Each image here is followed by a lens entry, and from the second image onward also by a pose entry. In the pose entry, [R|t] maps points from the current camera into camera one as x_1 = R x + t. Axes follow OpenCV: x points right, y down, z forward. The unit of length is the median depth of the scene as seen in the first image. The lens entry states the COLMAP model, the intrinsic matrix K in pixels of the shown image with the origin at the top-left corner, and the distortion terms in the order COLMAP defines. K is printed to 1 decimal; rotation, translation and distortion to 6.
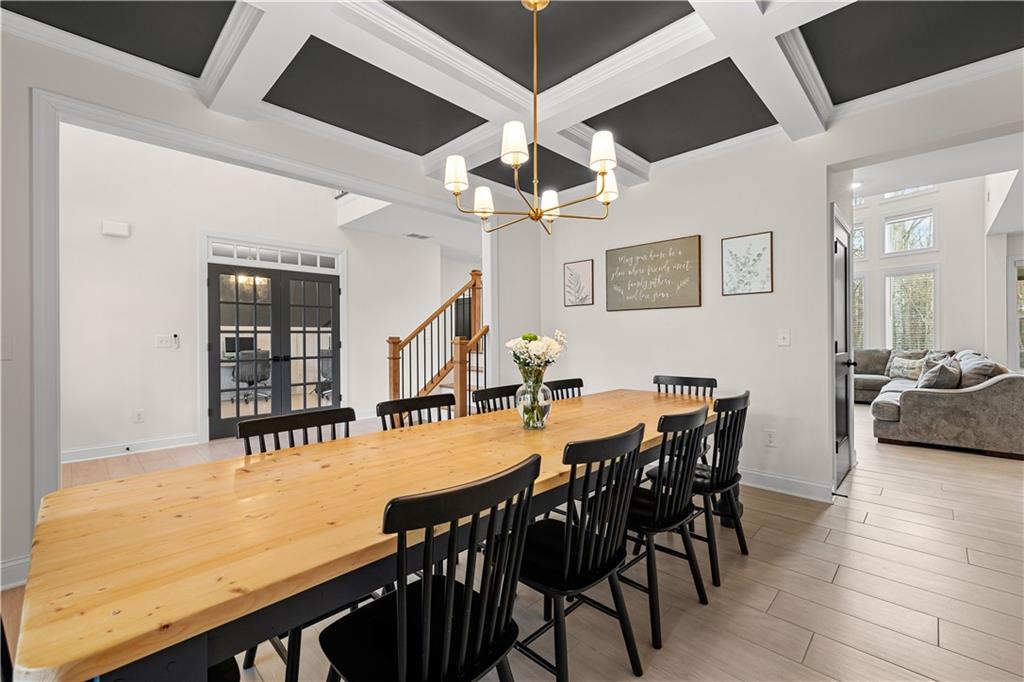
lens RADIAL K [[433.2, 0, 512.4], [0, 433.2, 339.3], [0, 0, 1]] dist [0.003053, 0.000170]
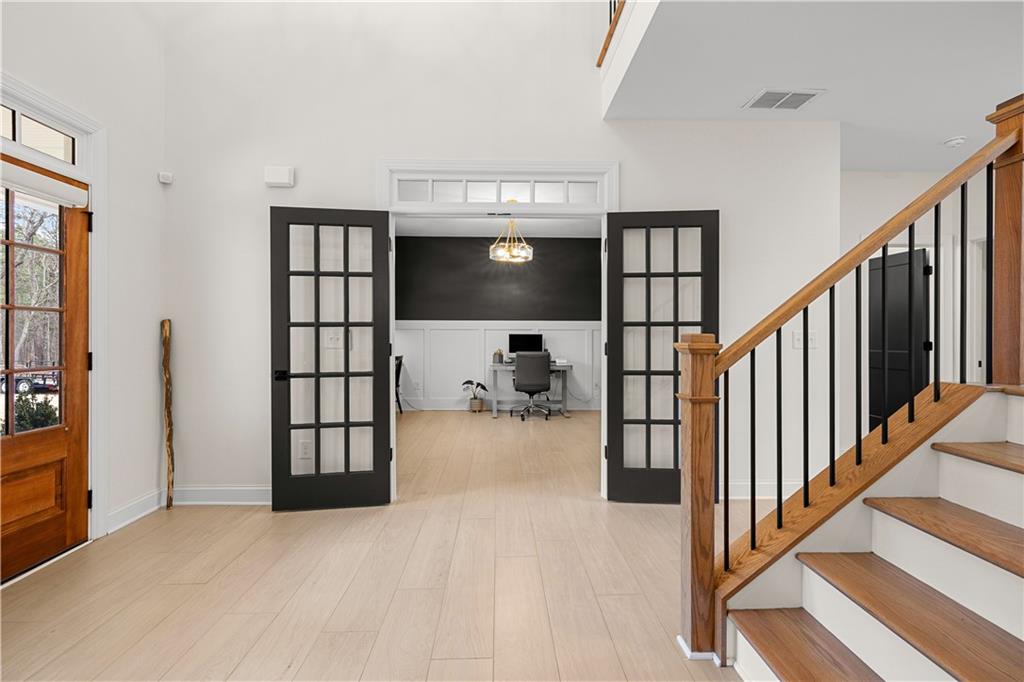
lens RADIAL K [[433.2, 0, 512.0], [0, 433.2, 336.5], [0, 0, 1]] dist [0.003053, 0.000170]
pose [[0.721797, 0.005091, -0.692086, -0.137585], [-0.003392, 0.999987, 0.003818, -0.003850], [0.692096, -0.000408, 0.721805, 0.619703]]
